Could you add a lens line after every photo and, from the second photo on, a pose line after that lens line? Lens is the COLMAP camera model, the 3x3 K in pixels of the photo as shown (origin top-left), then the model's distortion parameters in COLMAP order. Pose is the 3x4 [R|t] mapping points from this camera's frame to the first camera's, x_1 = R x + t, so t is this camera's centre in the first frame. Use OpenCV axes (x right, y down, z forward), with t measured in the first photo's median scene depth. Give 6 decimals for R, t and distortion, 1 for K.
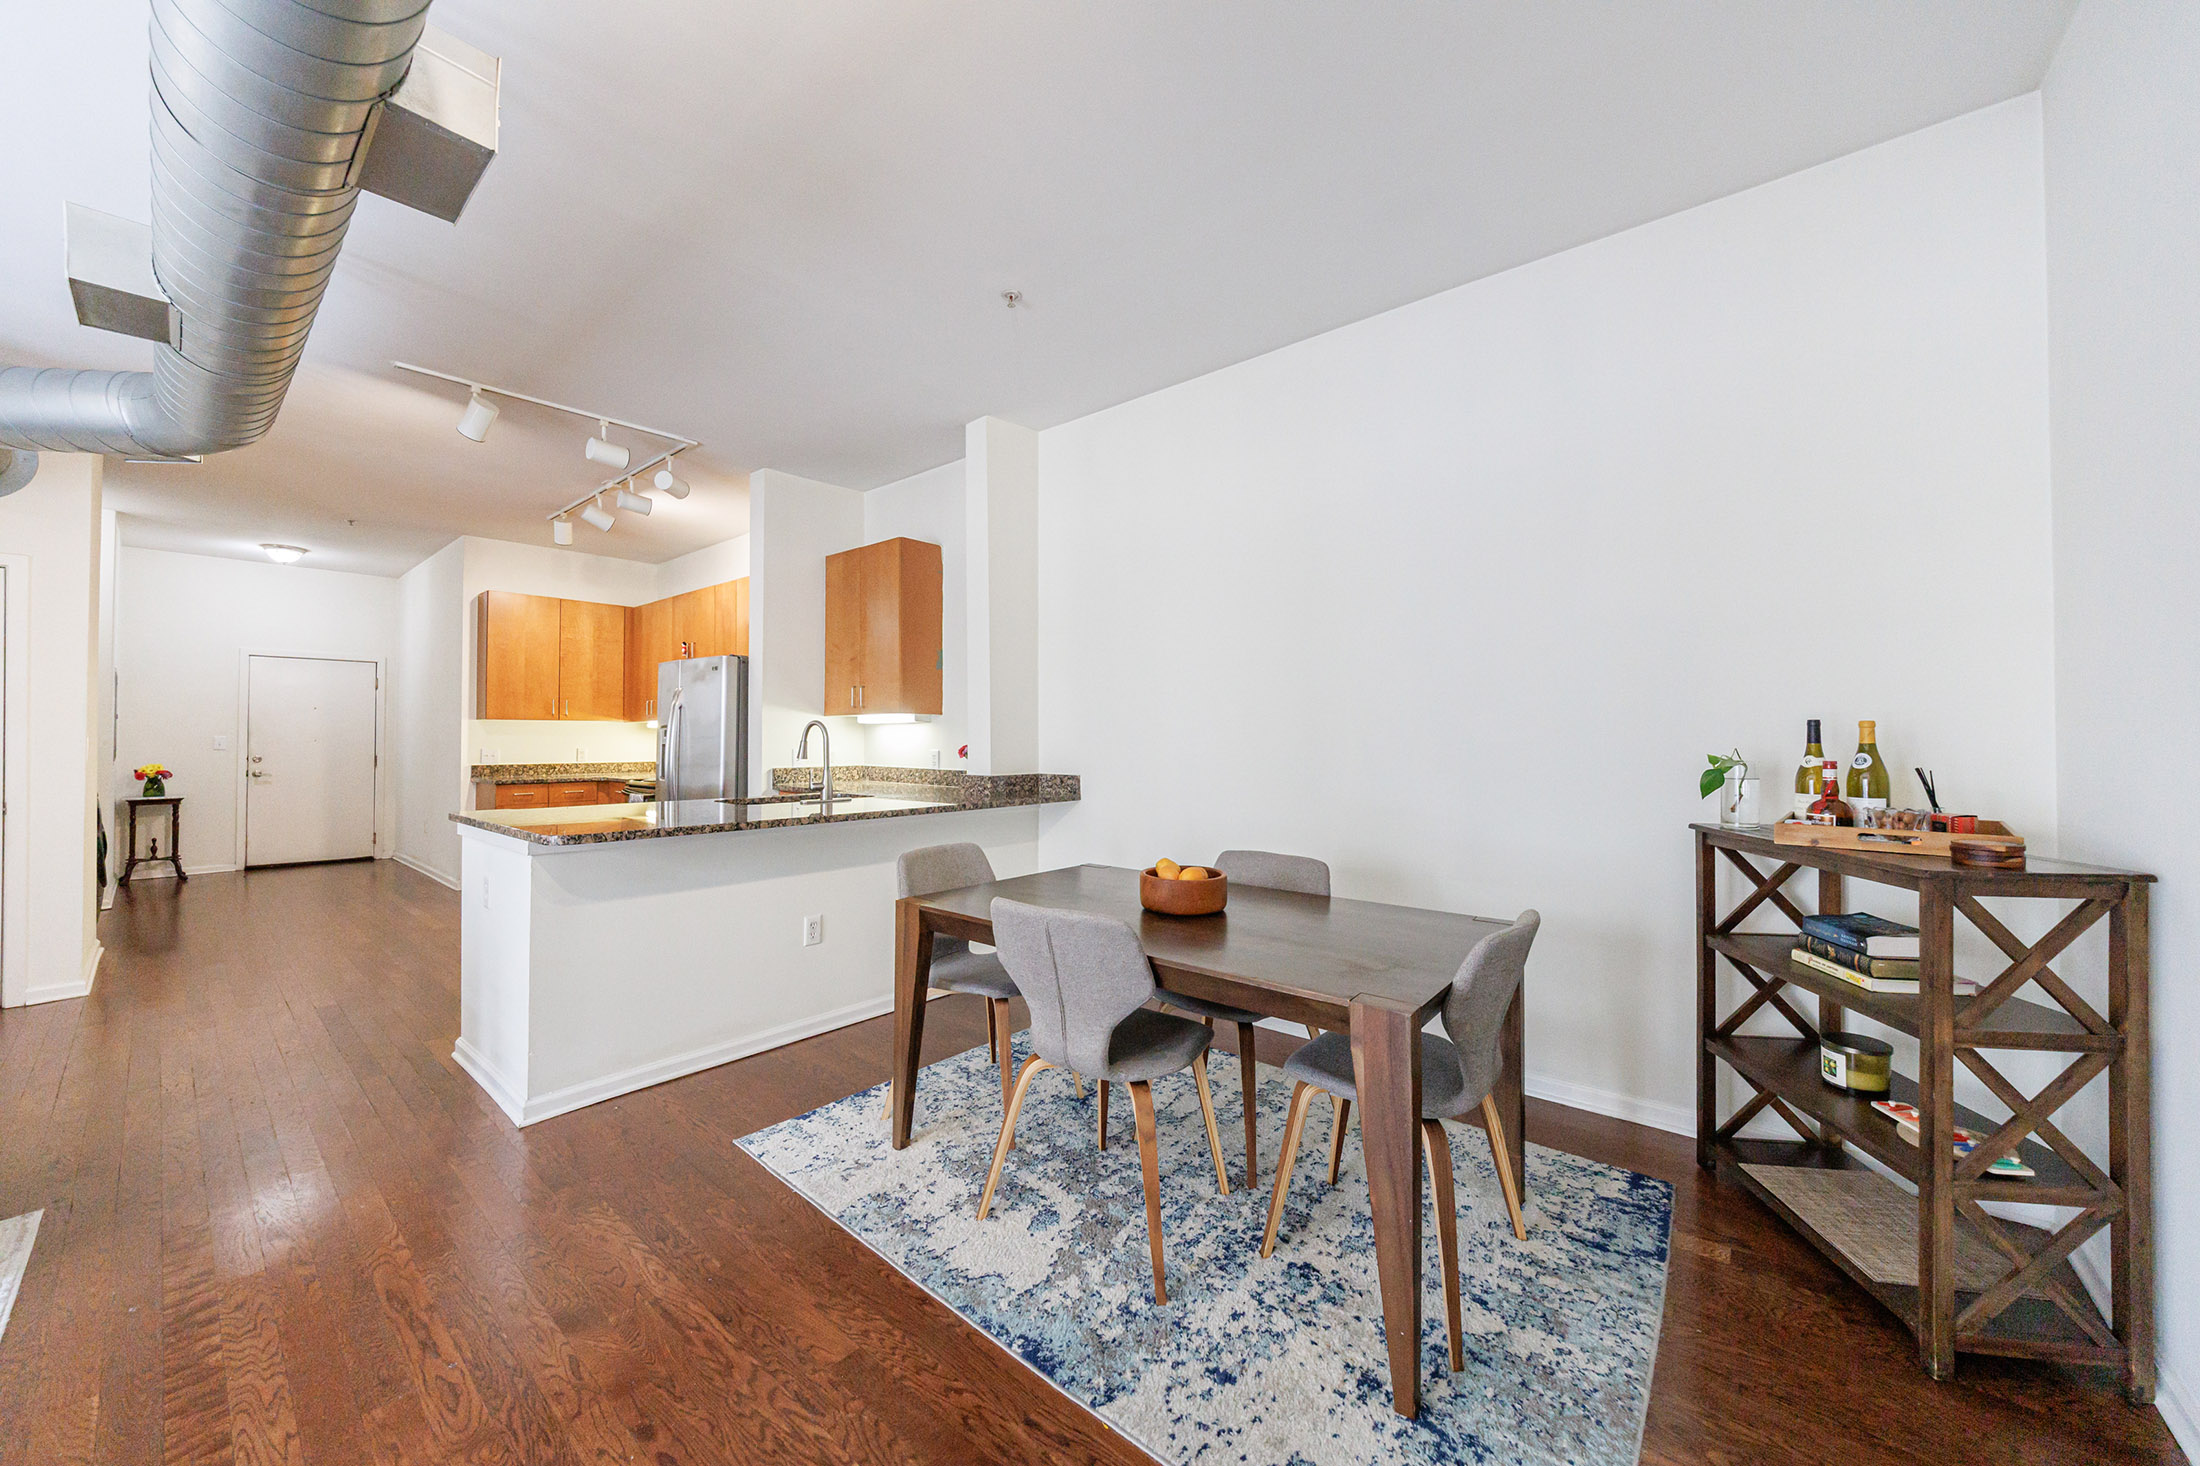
lens RADIAL K [[787.0, 0, 1102.2], [0, 787.0, 727.2], [0, 0, 1]] dist [-0.008368, 0.000807]
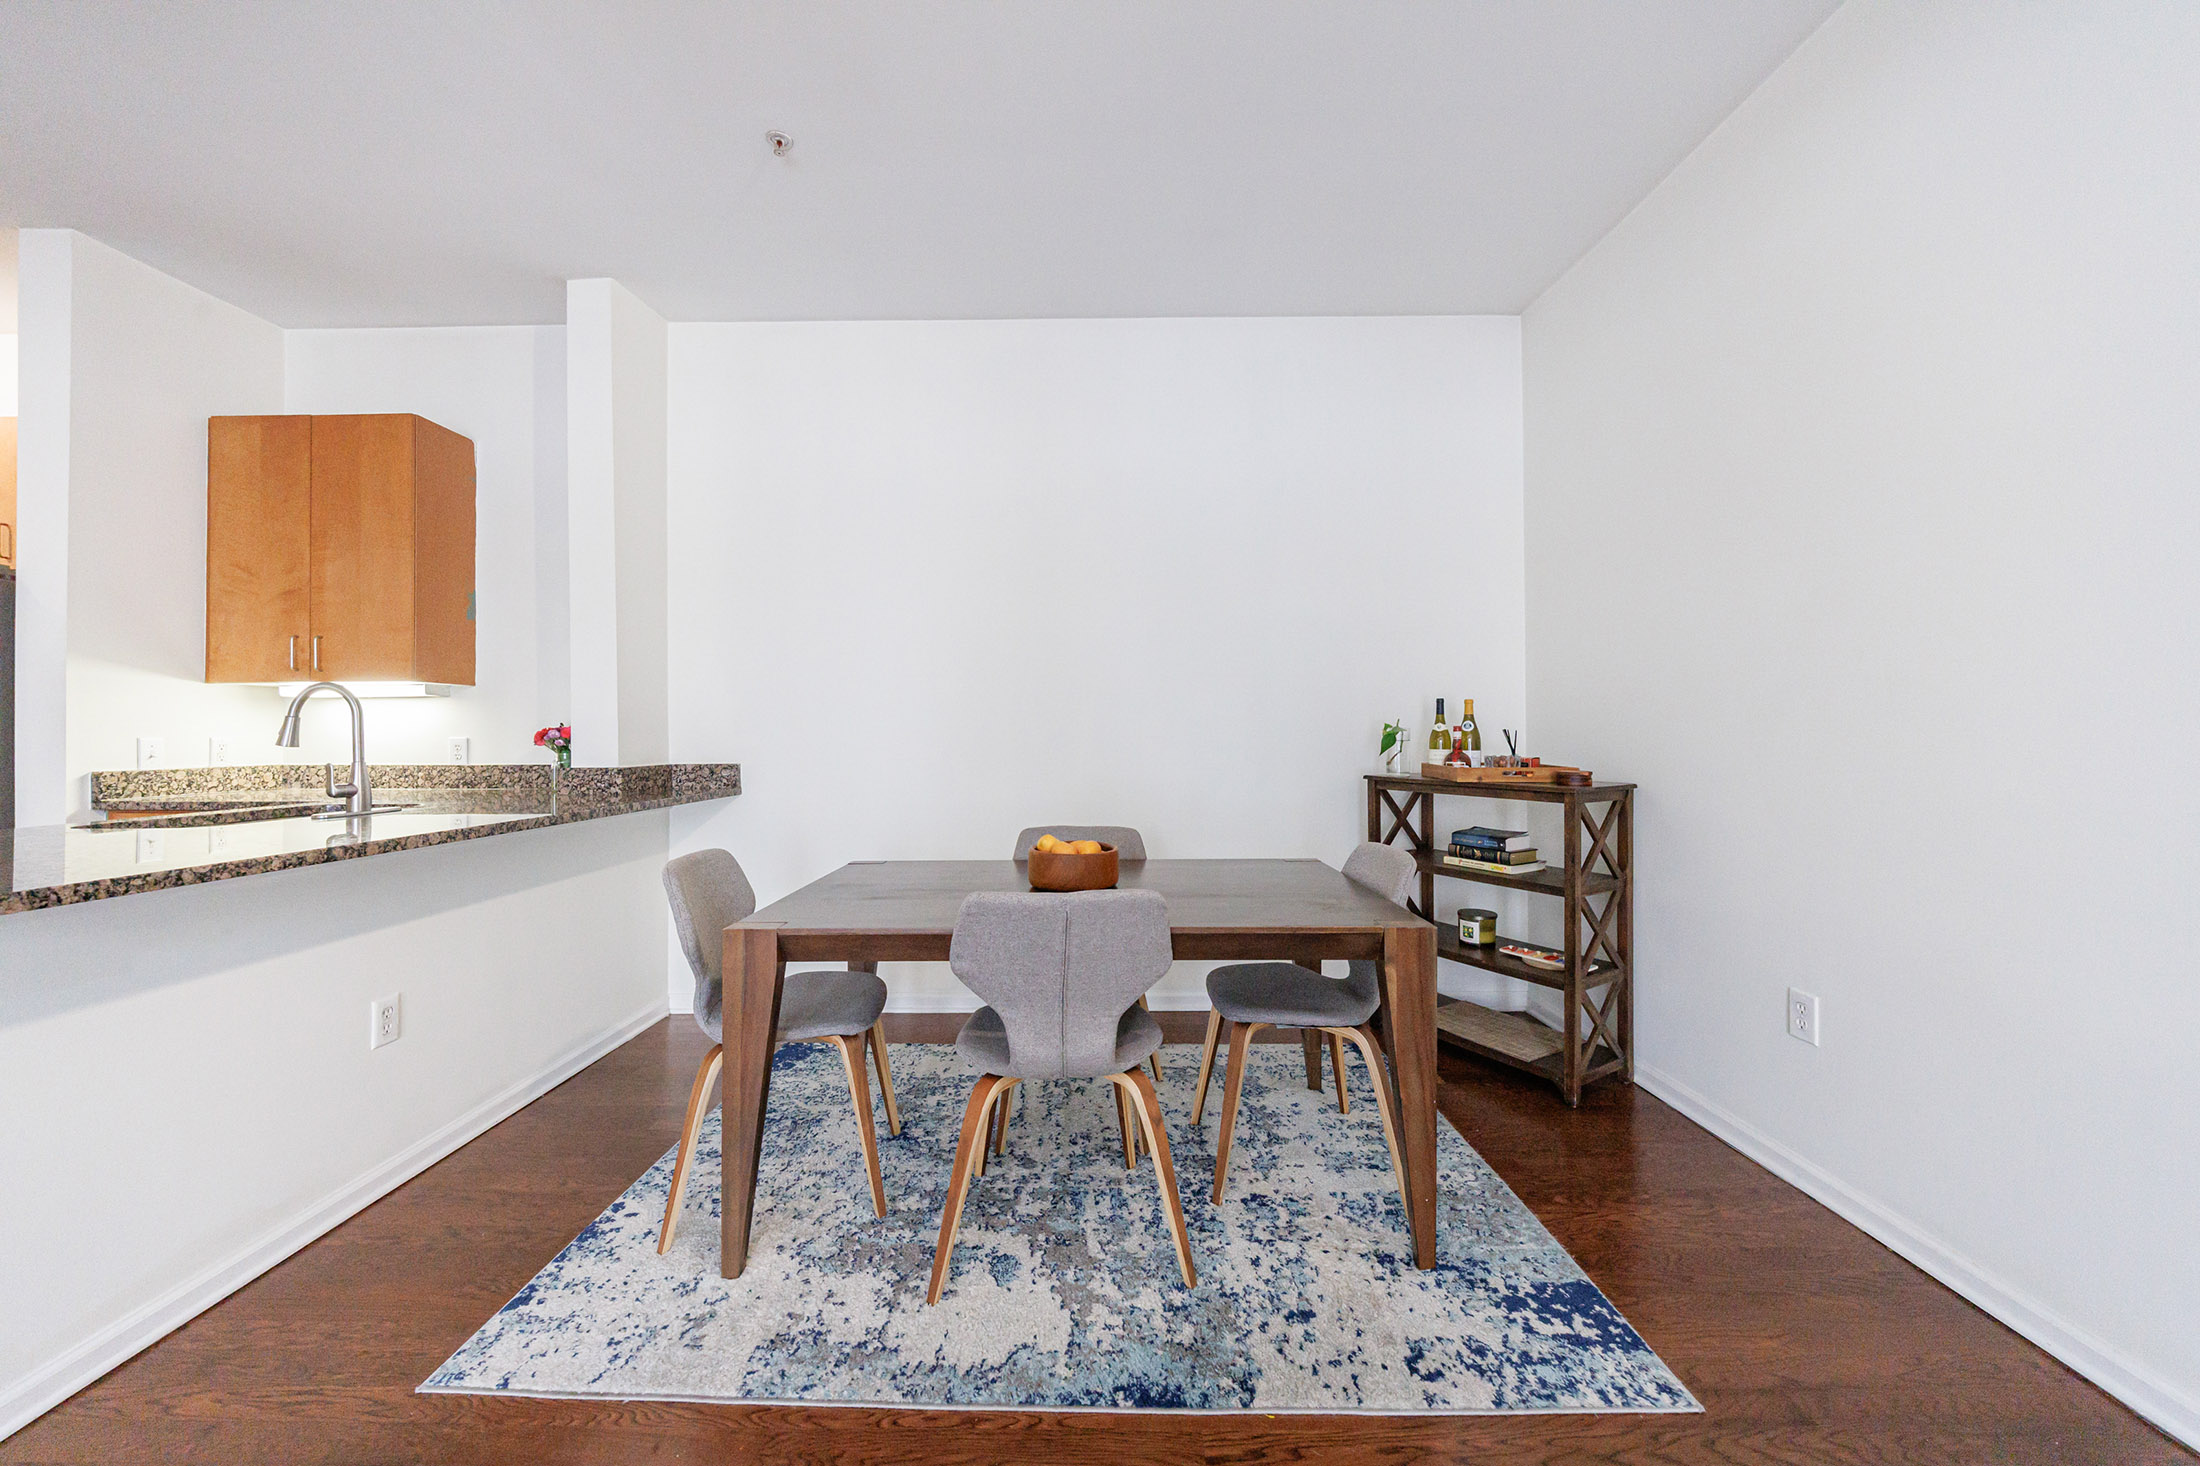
lens RADIAL K [[787.0, 0, 1092.7], [0, 787.0, 730.7], [0, 0, 1]] dist [-0.008368, 0.000807]
pose [[0.774077, -0.001024, 0.633091, -0.264385], [-0.002135, 0.999989, 0.004228, 0.023187], [-0.633088, -0.004624, 0.774066, 0.144256]]
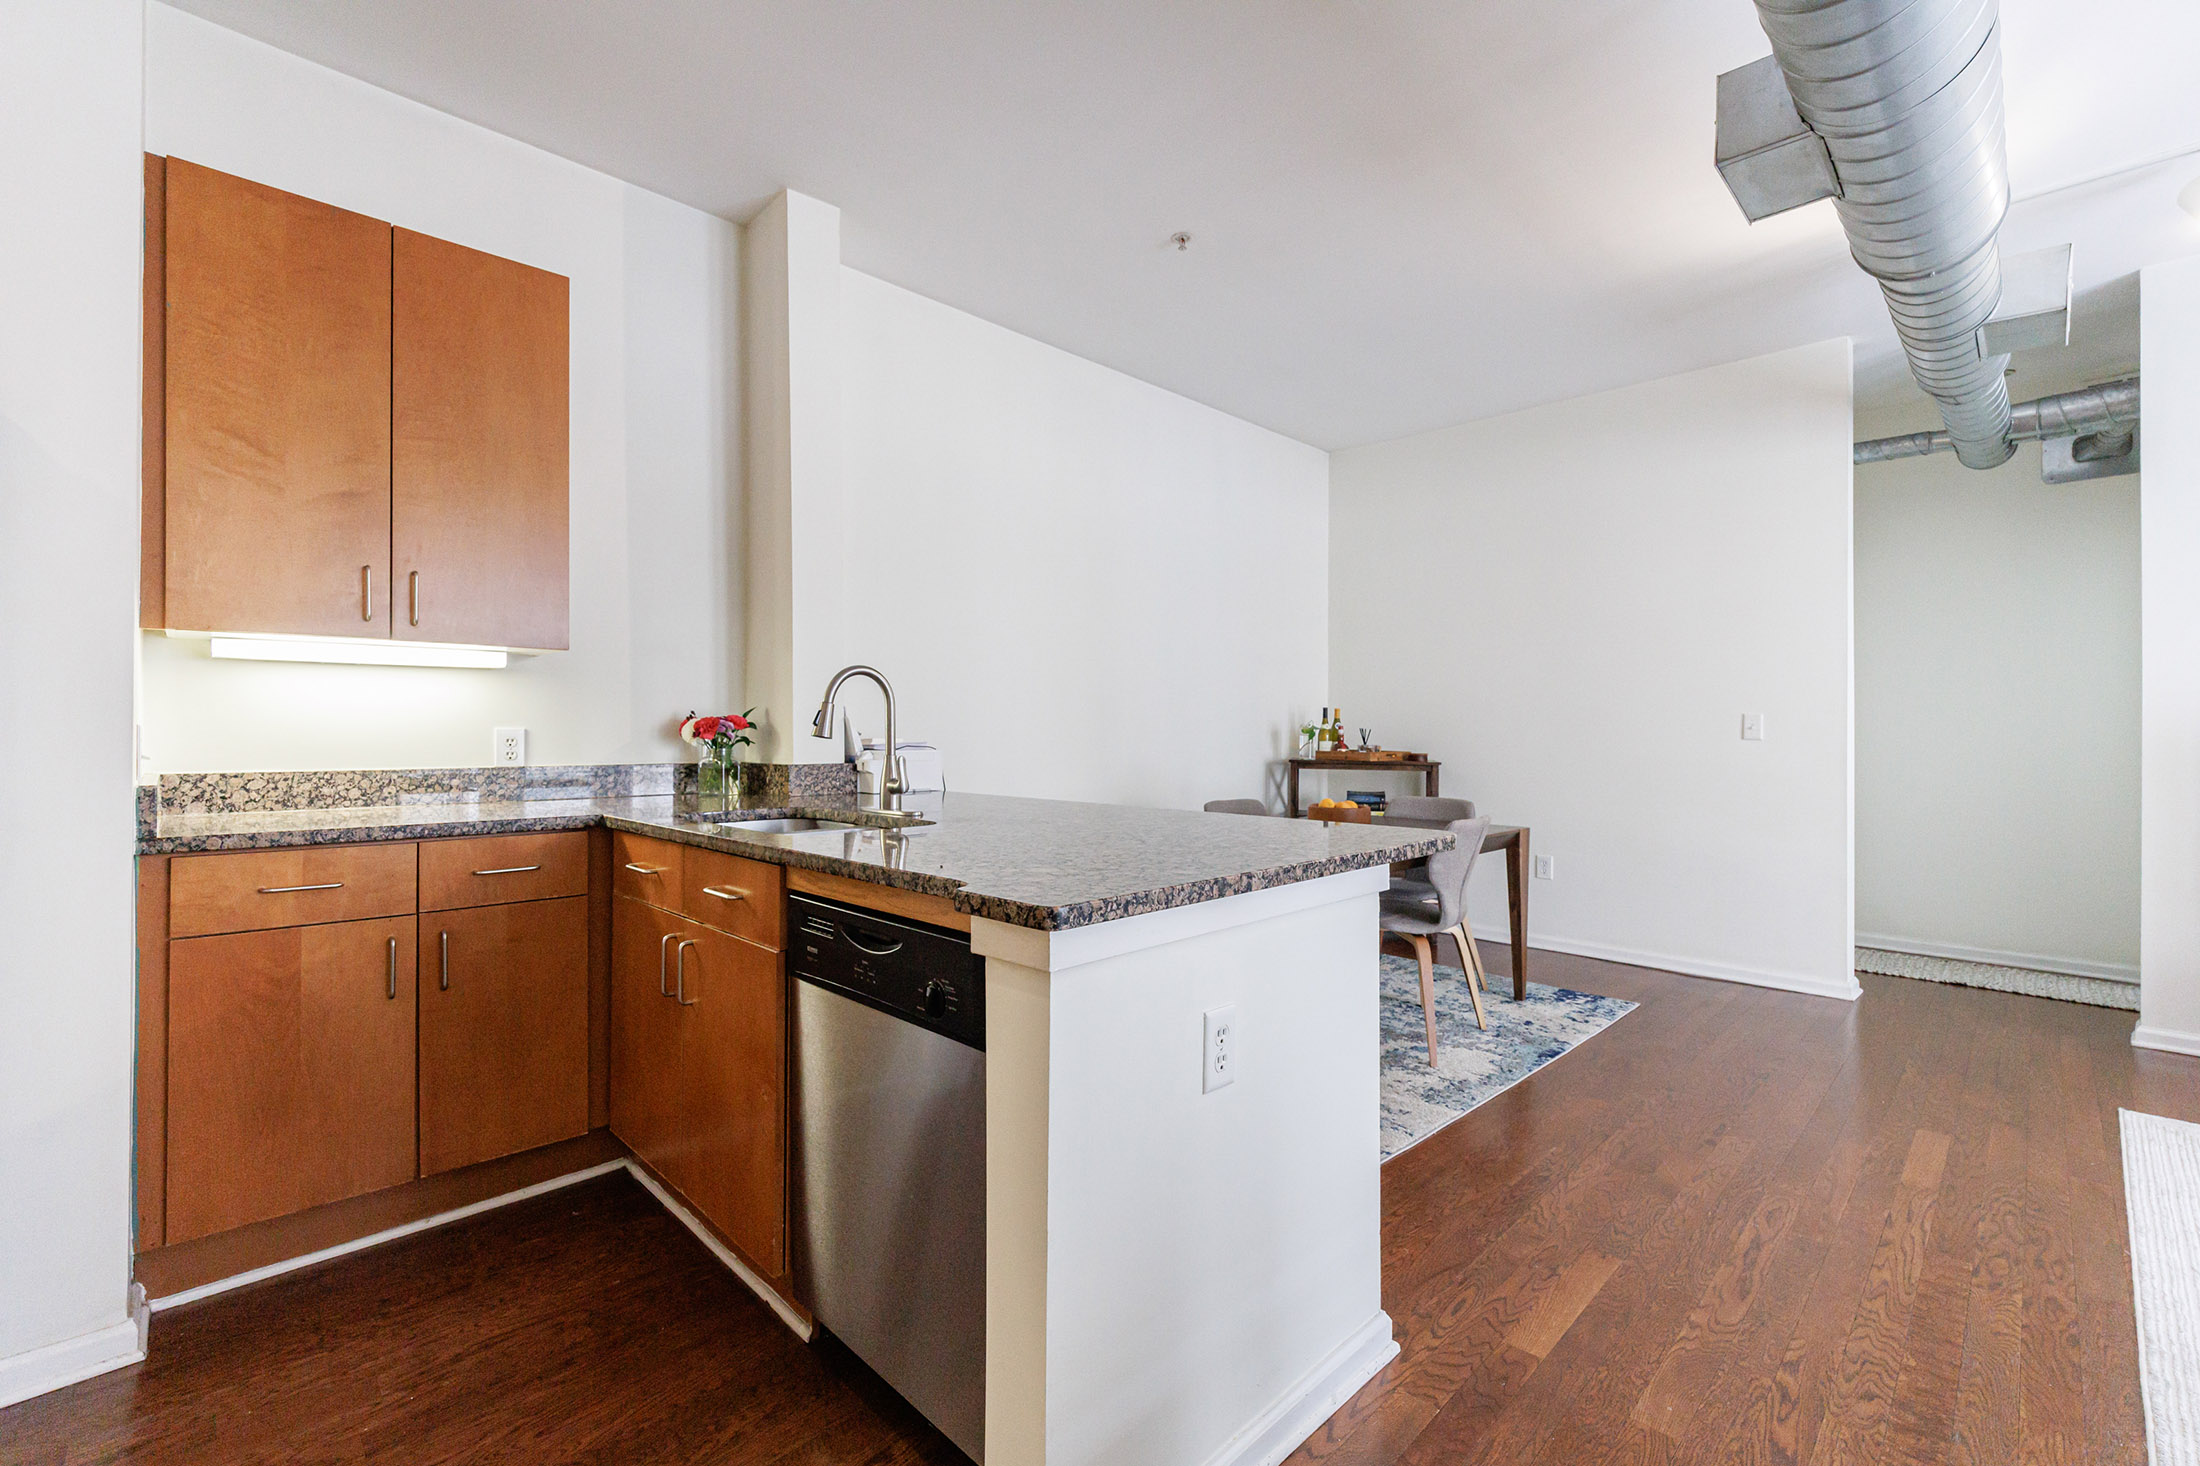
lens RADIAL K [[929.9, 0, 1088.1], [0, 929.9, 720.4], [0, 0, 1]] dist [0.008029, -0.001079]
pose [[0.109155, 0.006865, 0.994001, -0.898816], [-0.016011, 0.999859, -0.005148, 0.026322], [-0.993896, -0.015353, 0.109250, 0.708227]]
